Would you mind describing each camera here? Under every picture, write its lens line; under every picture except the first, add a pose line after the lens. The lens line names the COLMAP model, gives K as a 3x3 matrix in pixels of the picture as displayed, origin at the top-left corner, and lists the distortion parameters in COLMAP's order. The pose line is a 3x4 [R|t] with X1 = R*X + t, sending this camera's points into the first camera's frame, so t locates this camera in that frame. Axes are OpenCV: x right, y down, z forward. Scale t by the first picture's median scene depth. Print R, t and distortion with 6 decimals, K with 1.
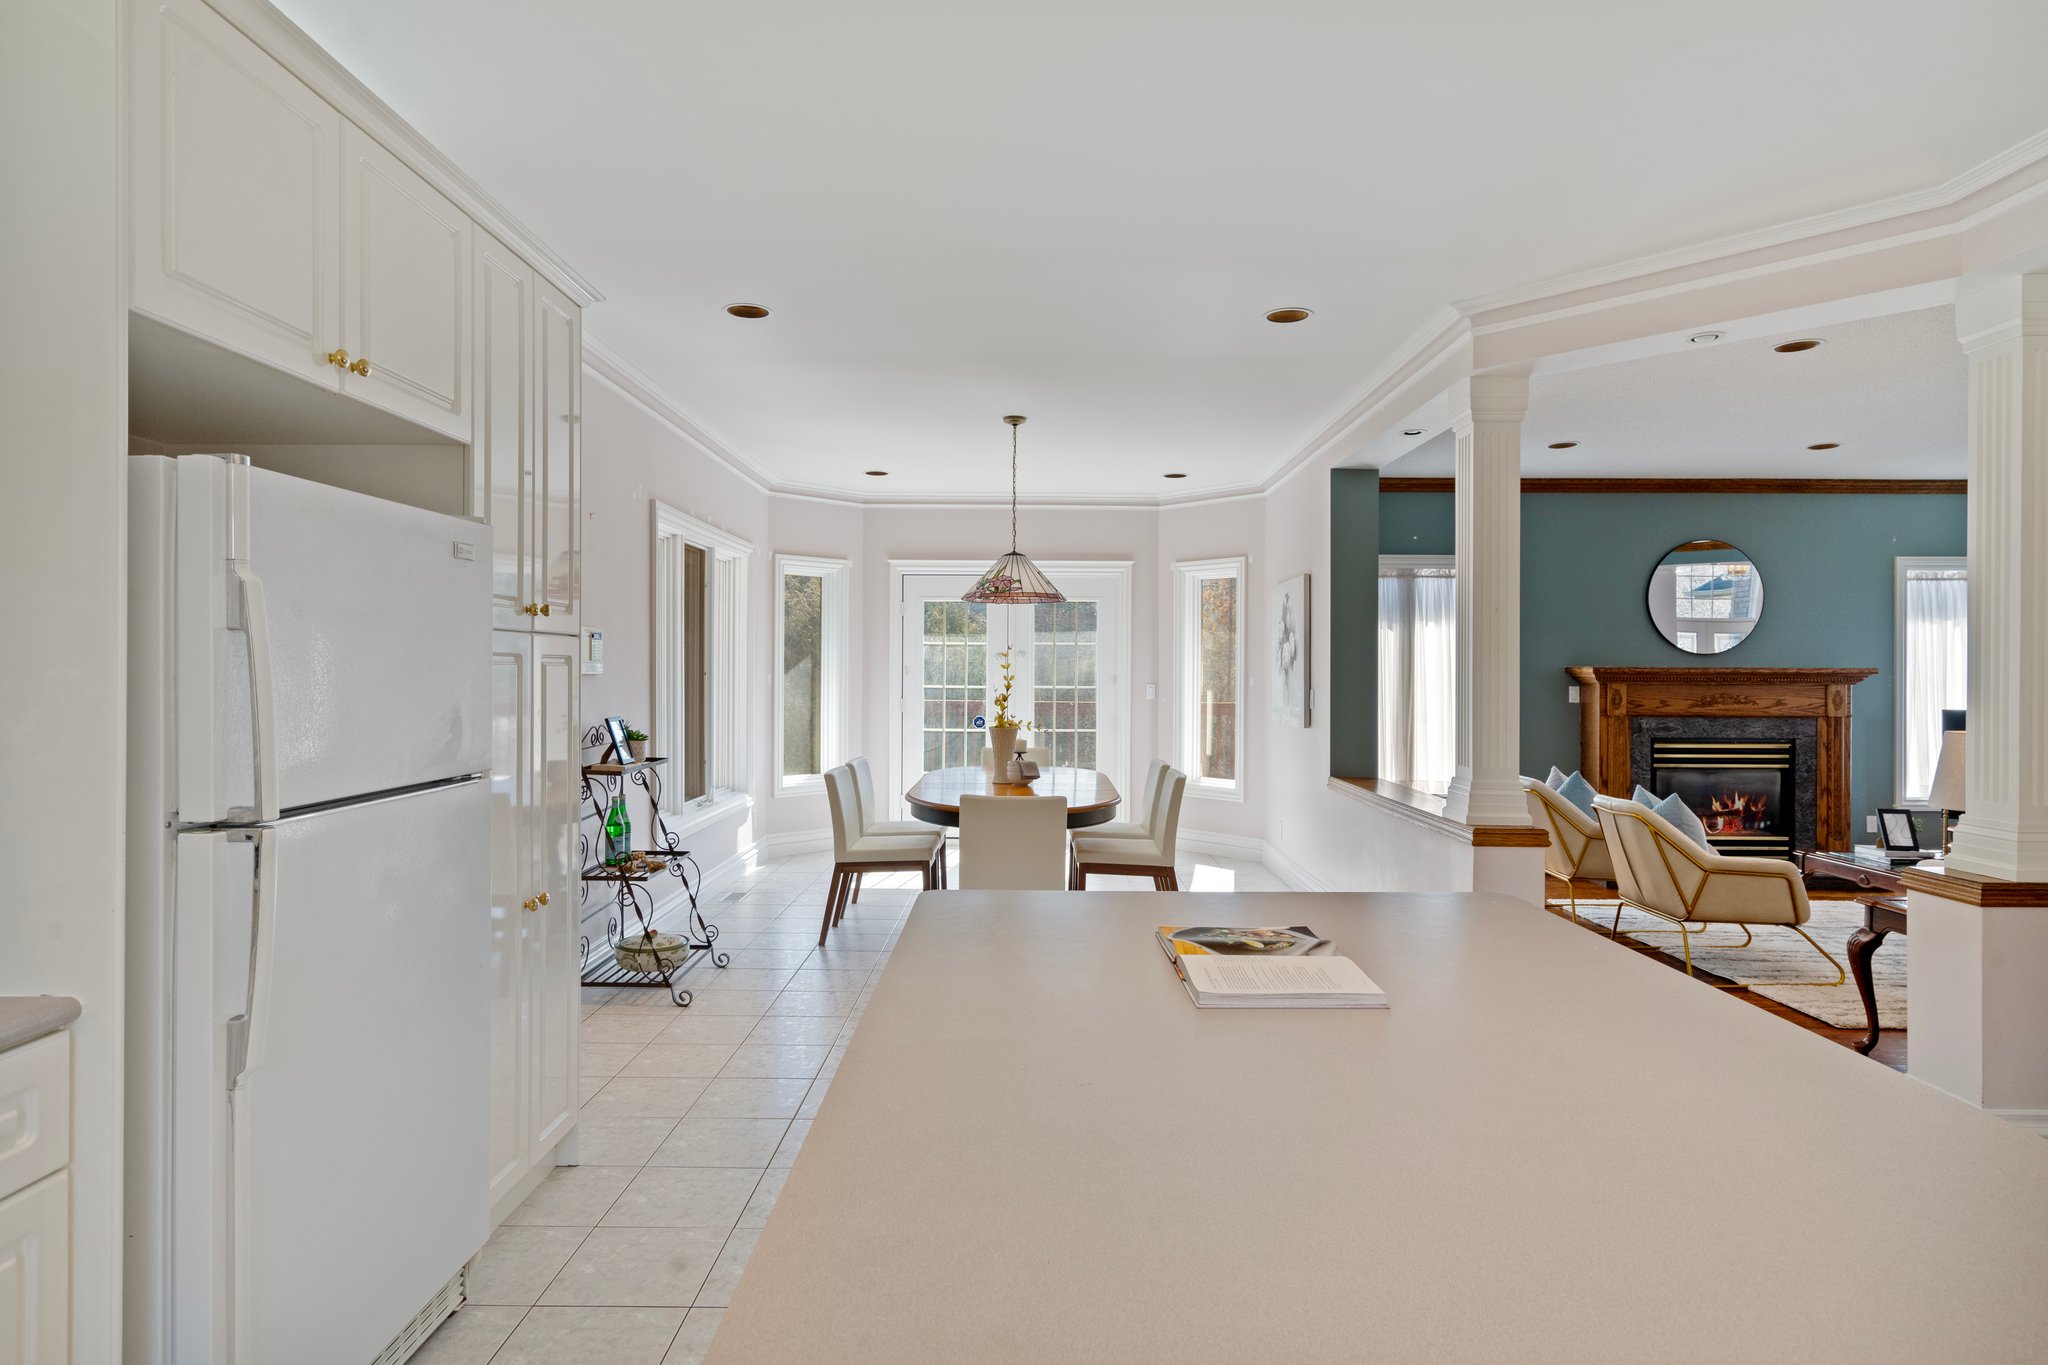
lens RADIAL K [[1117.8, 0, 1022.9], [0, 1117.8, 669.9], [0, 0, 1]] dist [0.005071, 0.001344]
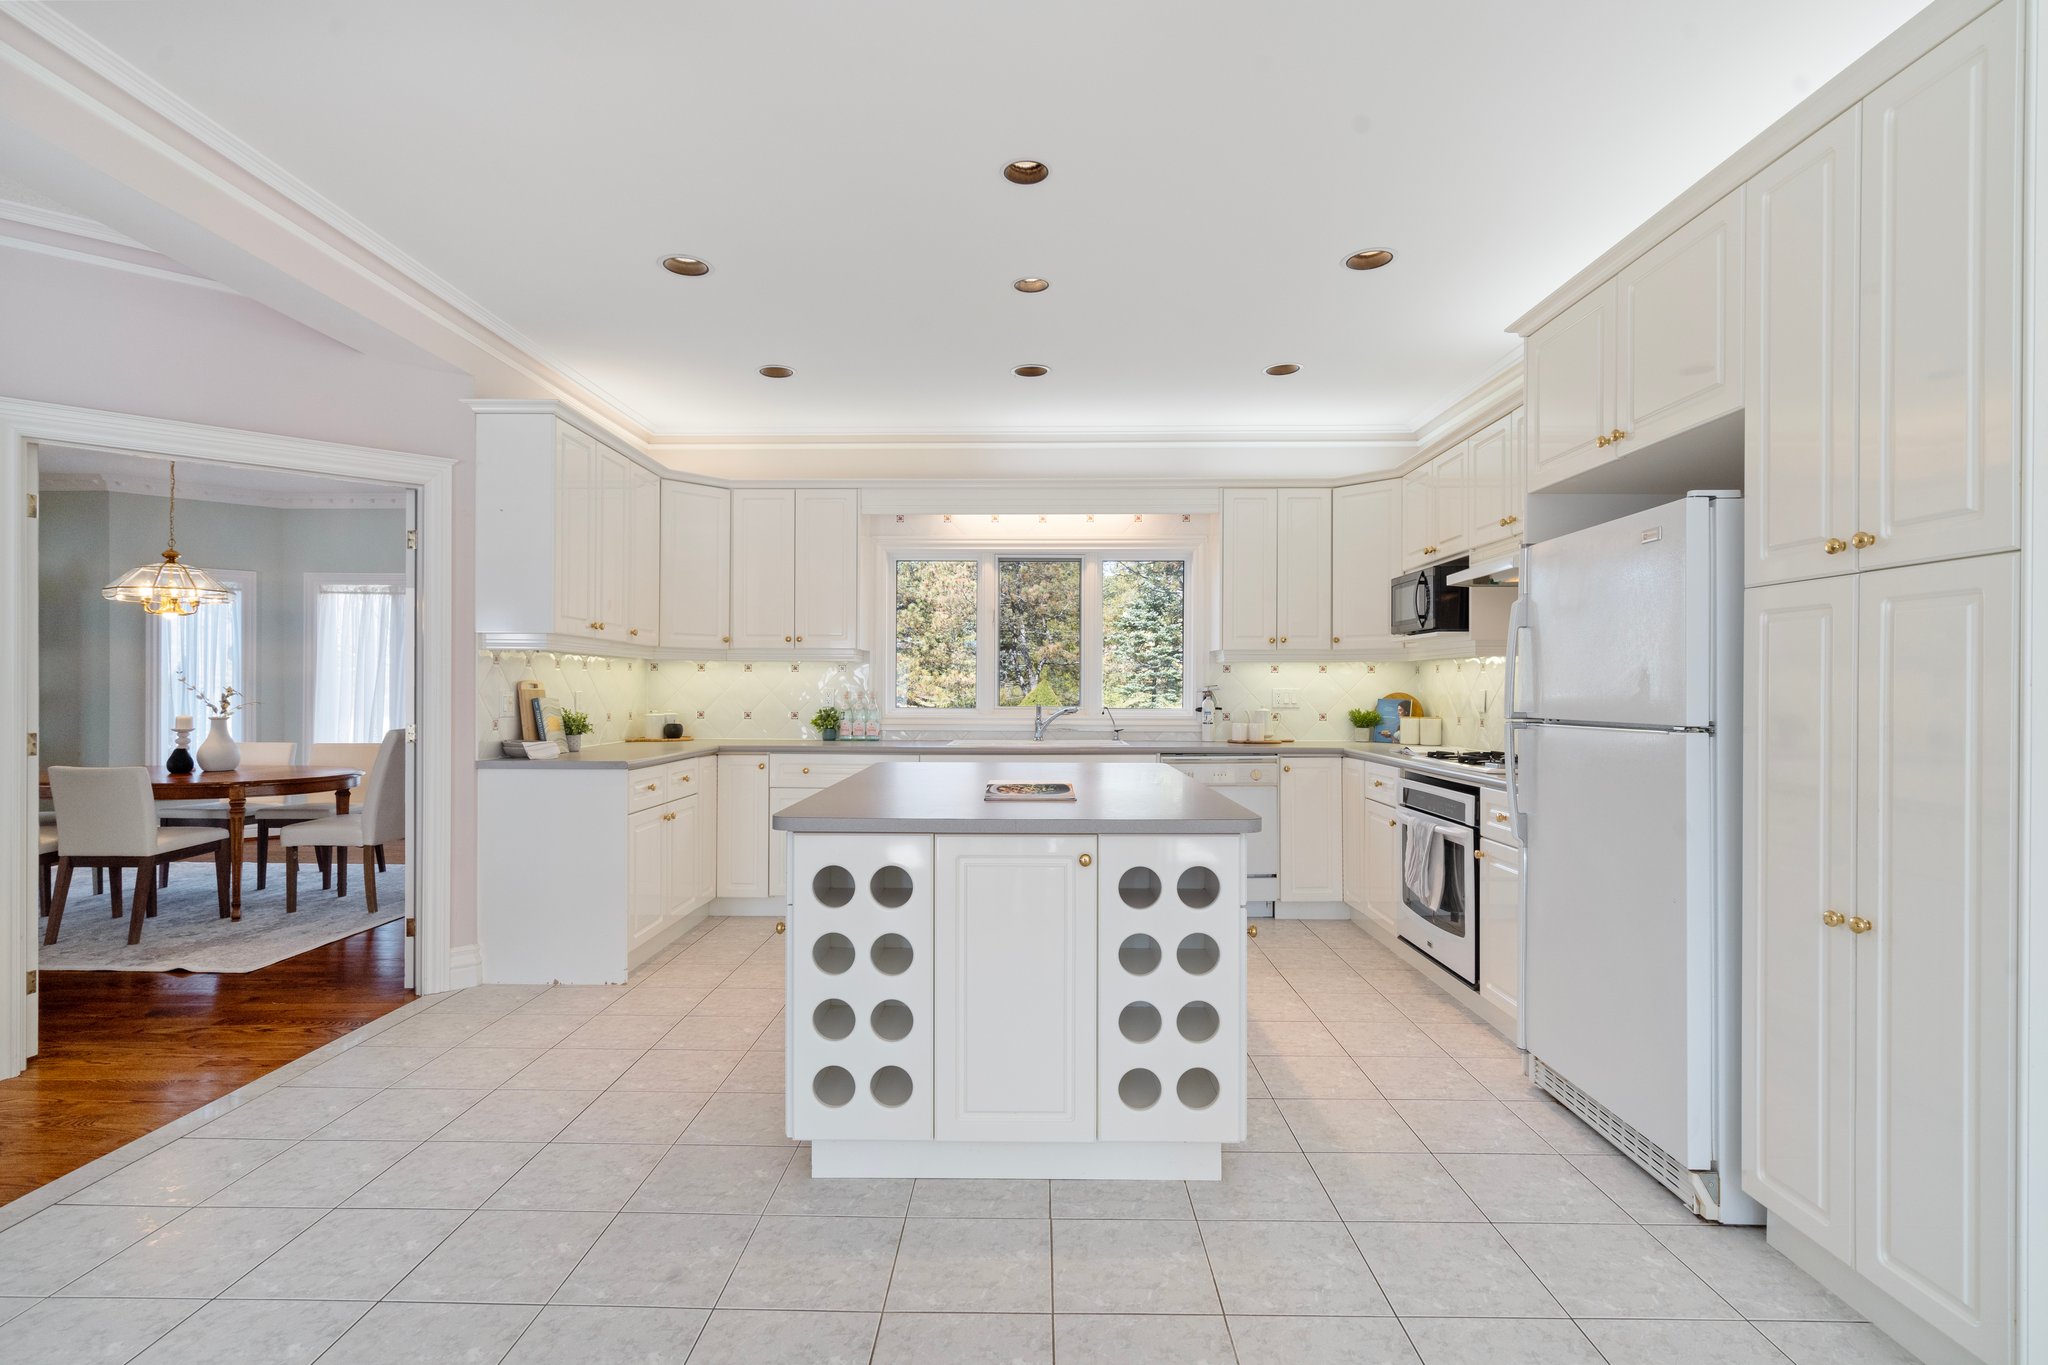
lens RADIAL K [[972.8, 0, 1017.6], [0, 972.8, 694.1], [0, 0, 1]] dist [0.000504, 0.000262]
pose [[-0.999883, -0.008814, 0.012495, 0.048231], [-0.008747, 0.999947, 0.005419, 0.018825], [-0.012542, 0.005309, -0.999907, 0.615664]]
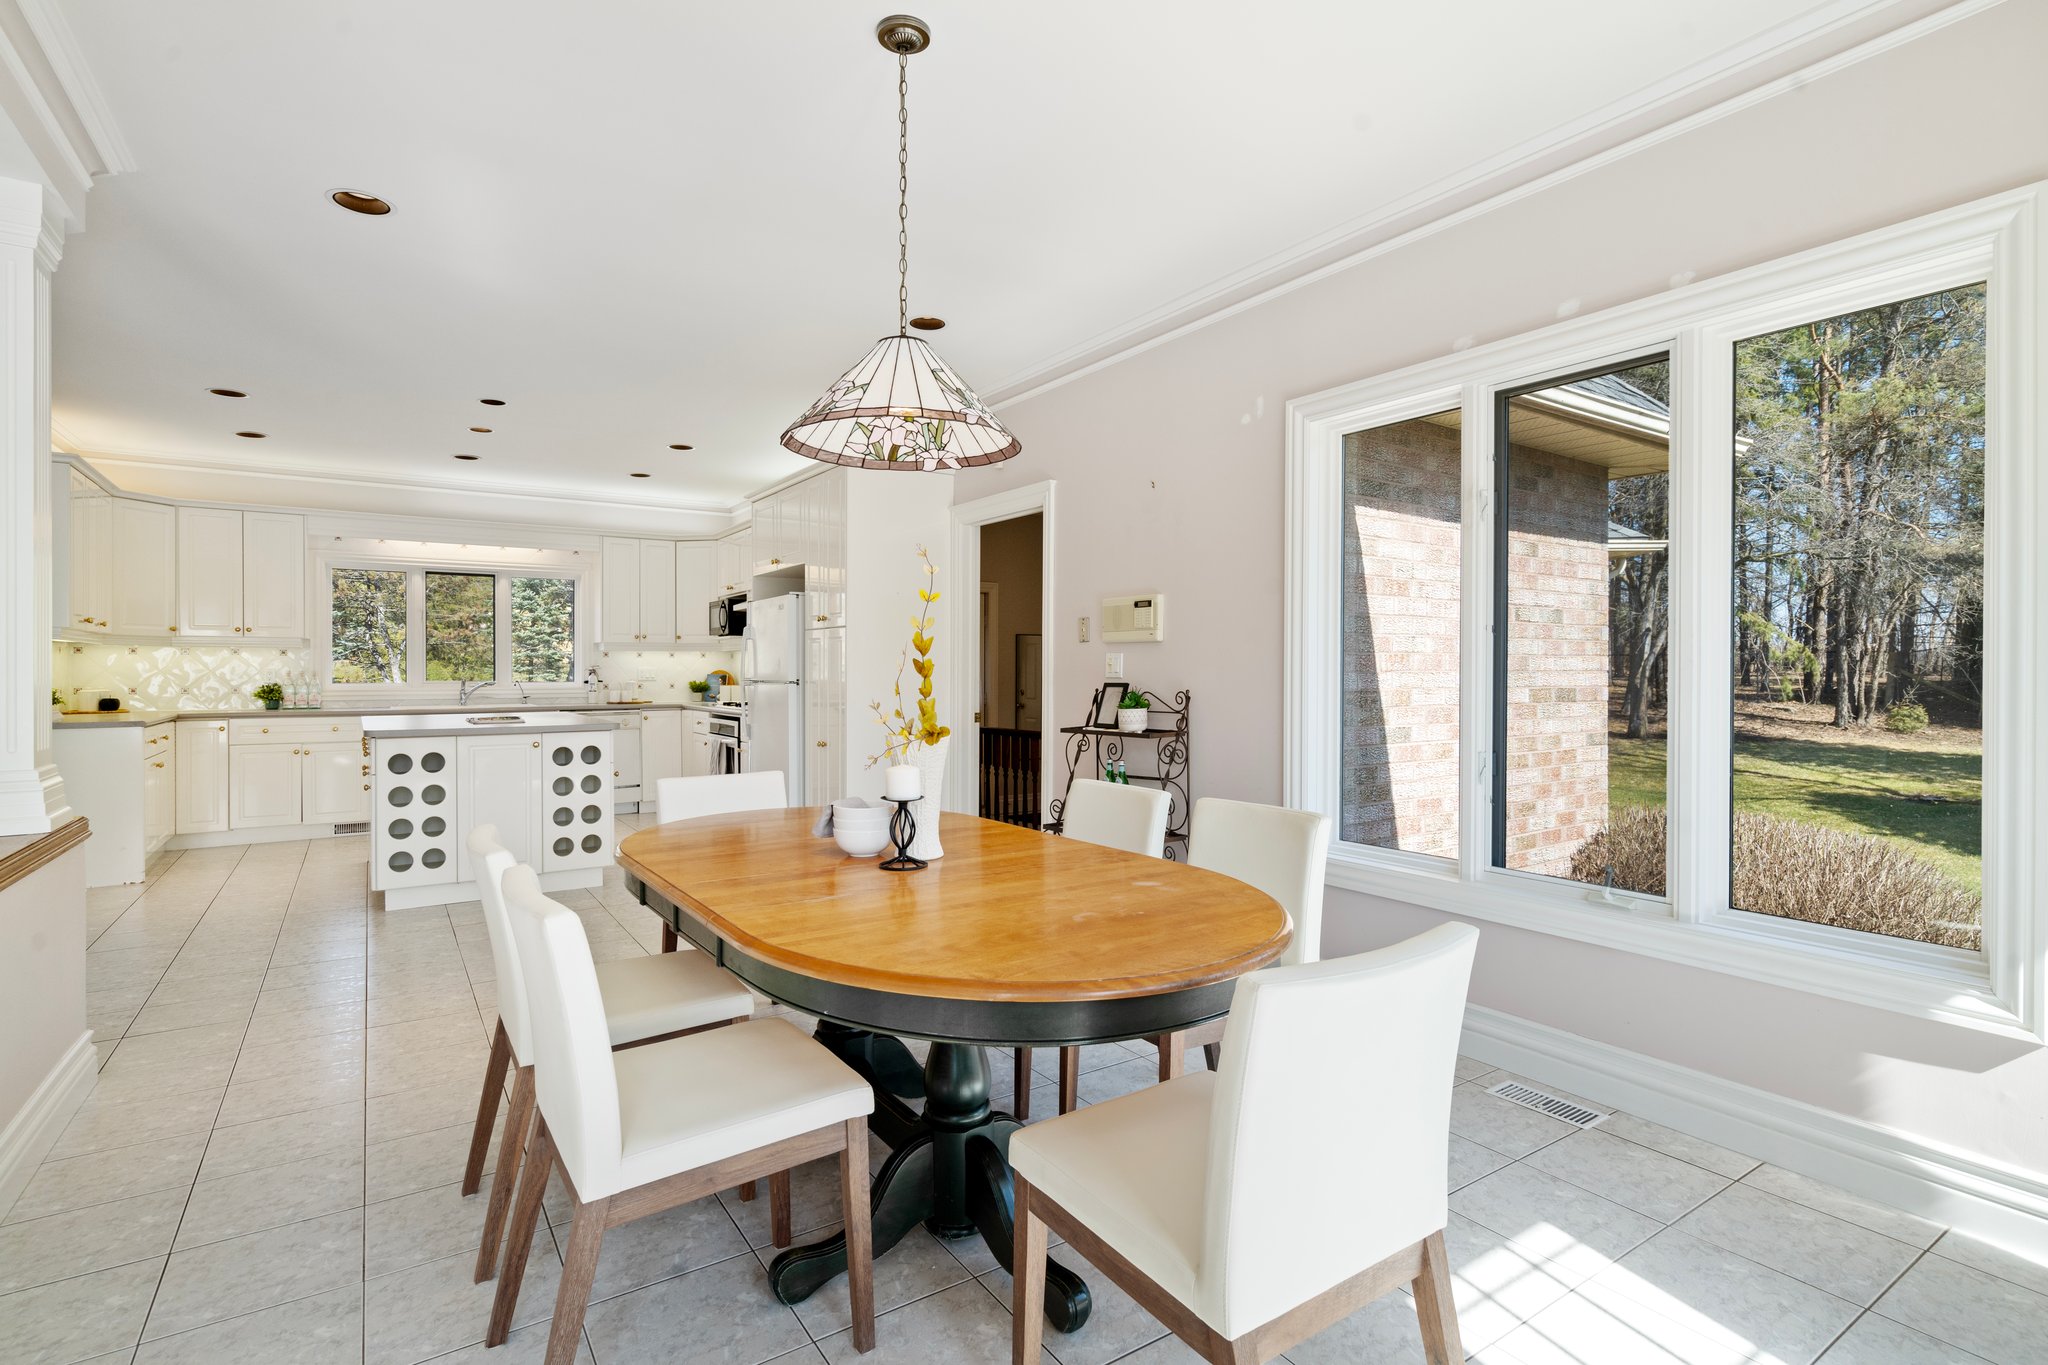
lens RADIAL K [[987.4, 0, 1019.5], [0, 987.4, 674.6], [0, 0, 1]] dist [0.002544, 0.000411]
pose [[-0.829613, -0.002709, -0.558332, 0.137229], [-0.004405, 0.999989, 0.001693, 0.021136], [0.558321, 0.003864, -0.829616, 1.077205]]
